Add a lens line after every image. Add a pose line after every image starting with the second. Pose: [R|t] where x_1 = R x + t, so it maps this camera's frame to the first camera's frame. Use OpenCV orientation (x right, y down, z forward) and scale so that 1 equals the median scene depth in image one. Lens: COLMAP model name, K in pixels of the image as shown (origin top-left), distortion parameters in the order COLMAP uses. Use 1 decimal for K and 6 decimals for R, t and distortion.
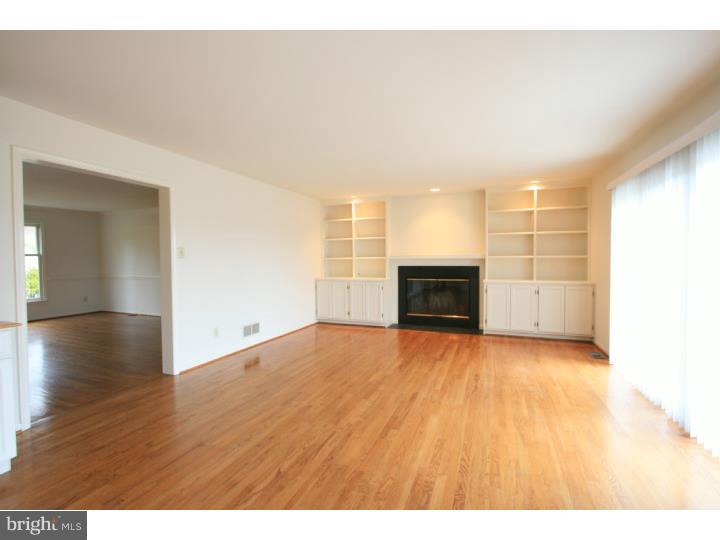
lens RADIAL K [[330.4, 0, 360.0], [0, 330.4, 270.0], [0, 0, 1]] dist [-0.012933, 0.000606]
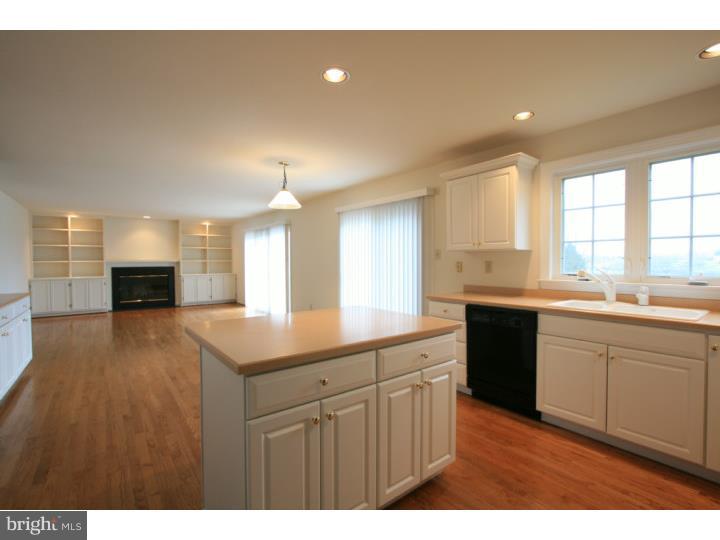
lens RADIAL K [[330.4, 0, 360.0], [0, 330.4, 270.0], [0, 0, 1]] dist [-0.012933, 0.000606]
pose [[0.495271, -0.020573, 0.868495, -0.615446], [0.027010, 0.999601, 0.008276, 0.017410], [-0.868319, 0.019359, 0.495629, -0.621320]]
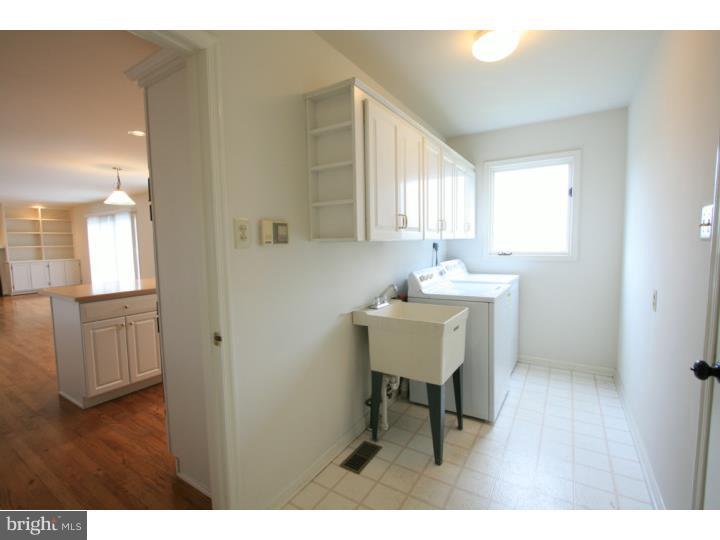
lens RADIAL K [[330.4, 0, 360.0], [0, 330.4, 270.0], [0, 0, 1]] dist [-0.012933, 0.000606]
pose [[0.173019, -0.083378, 0.981383, -0.849528], [0.042037, 0.996128, 0.077219, 0.020062], [-0.984021, 0.027894, 0.175854, -0.921989]]
